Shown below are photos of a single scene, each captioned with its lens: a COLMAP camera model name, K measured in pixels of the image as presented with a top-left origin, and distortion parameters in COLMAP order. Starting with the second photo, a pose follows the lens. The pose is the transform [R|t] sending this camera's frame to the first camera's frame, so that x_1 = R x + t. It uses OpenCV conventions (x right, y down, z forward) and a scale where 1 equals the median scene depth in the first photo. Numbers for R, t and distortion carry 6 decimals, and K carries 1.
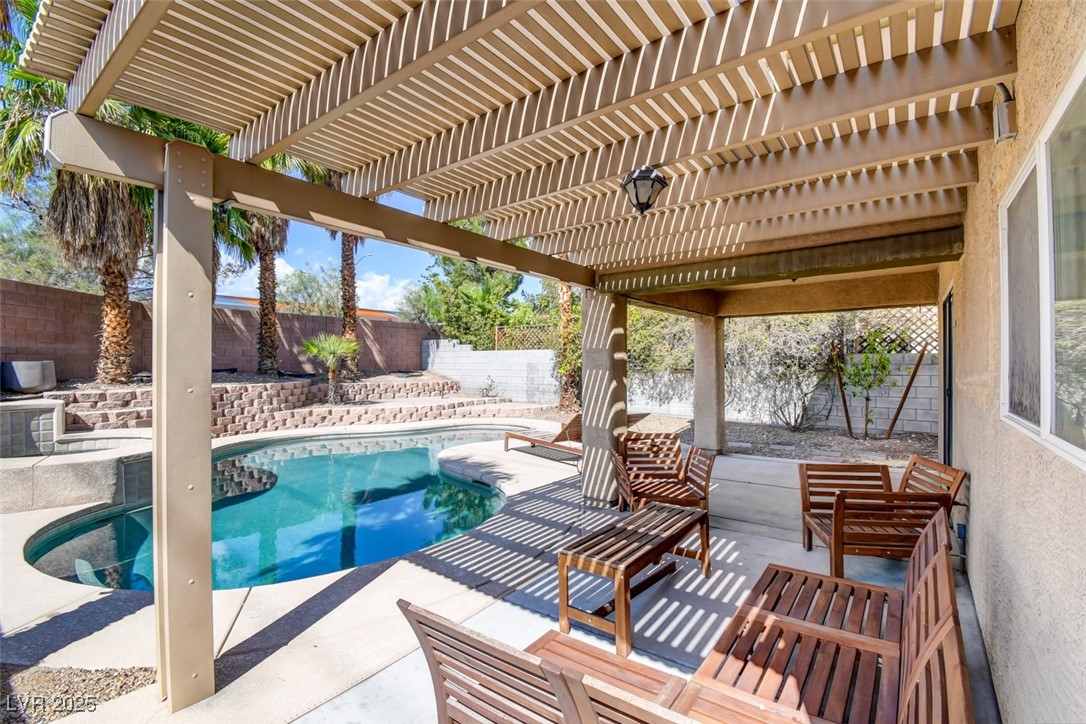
lens RADIAL K [[479.4, 0, 547.8], [0, 479.4, 361.4], [0, 0, 1]] dist [0.022802, -0.027778]
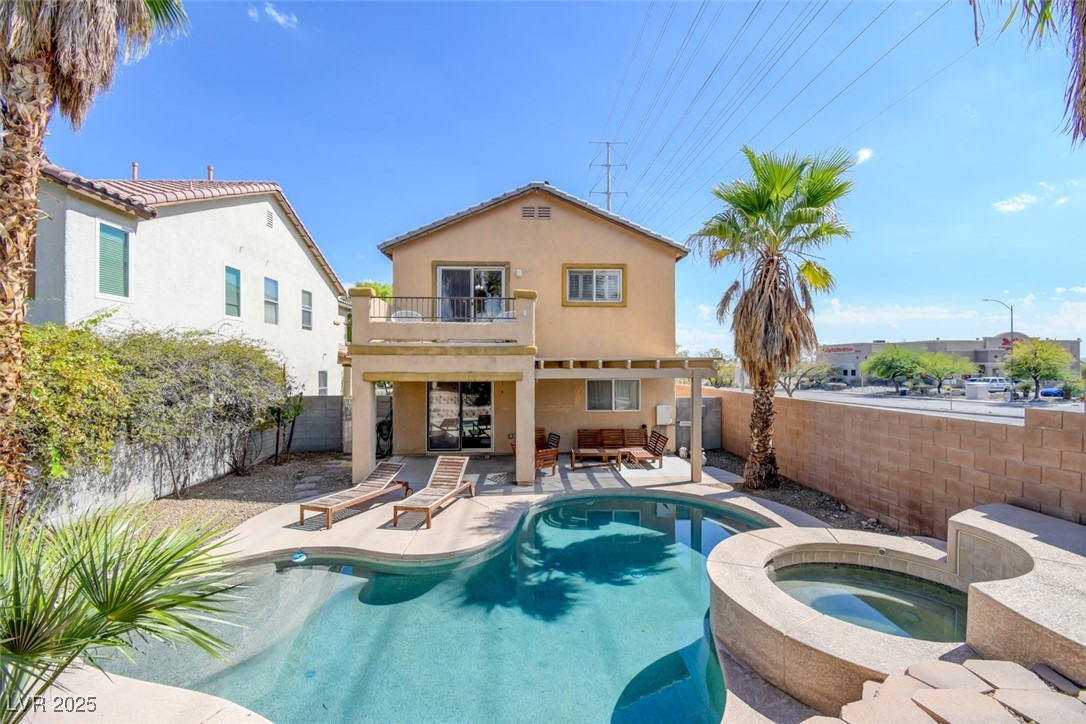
lens RADIAL K [[481.5, 0, 544.1], [0, 481.5, 367.4], [0, 0, 1]] dist [0.014768, -0.018210]
pose [[-0.637837, -0.001369, 0.770170, -0.728982], [0.000884, 0.999996, 0.002510, -0.097324], [-0.770171, 0.002282, -0.637834, 1.088668]]
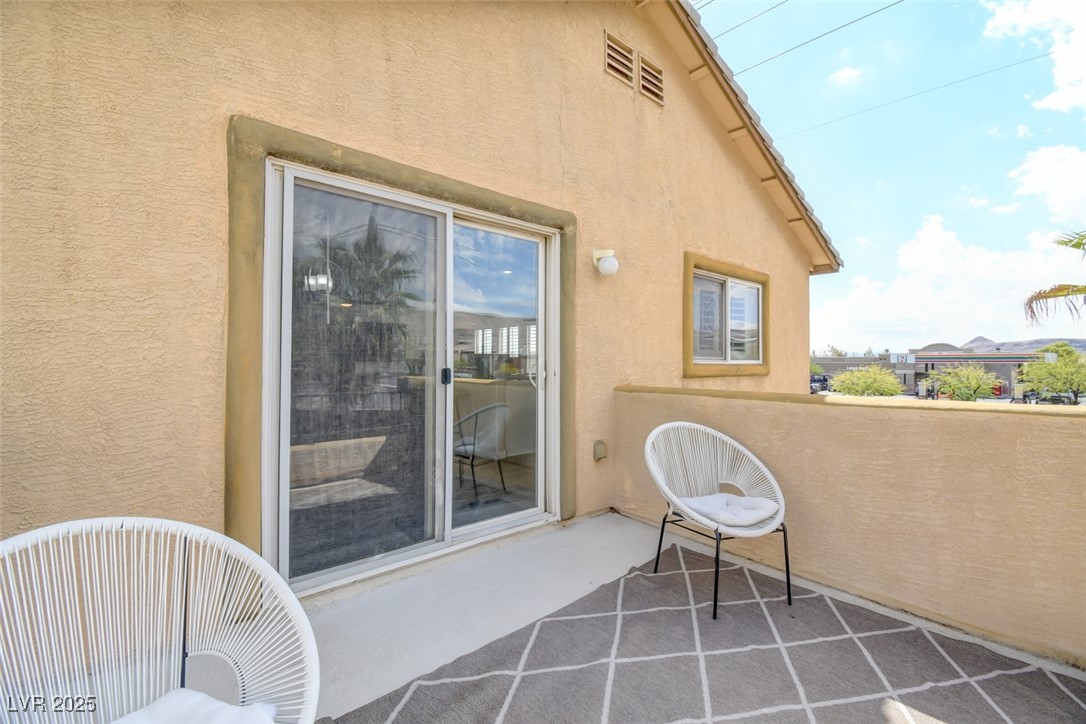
lens RADIAL K [[479.4, 0, 547.8], [0, 479.4, 361.4], [0, 0, 1]] dist [0.022802, -0.027778]
pose [[-0.983168, 0.004920, 0.182636, 0.252470], [0.004004, 0.999977, -0.005385, -0.266631], [-0.182658, -0.004563, -0.983166, 0.685553]]
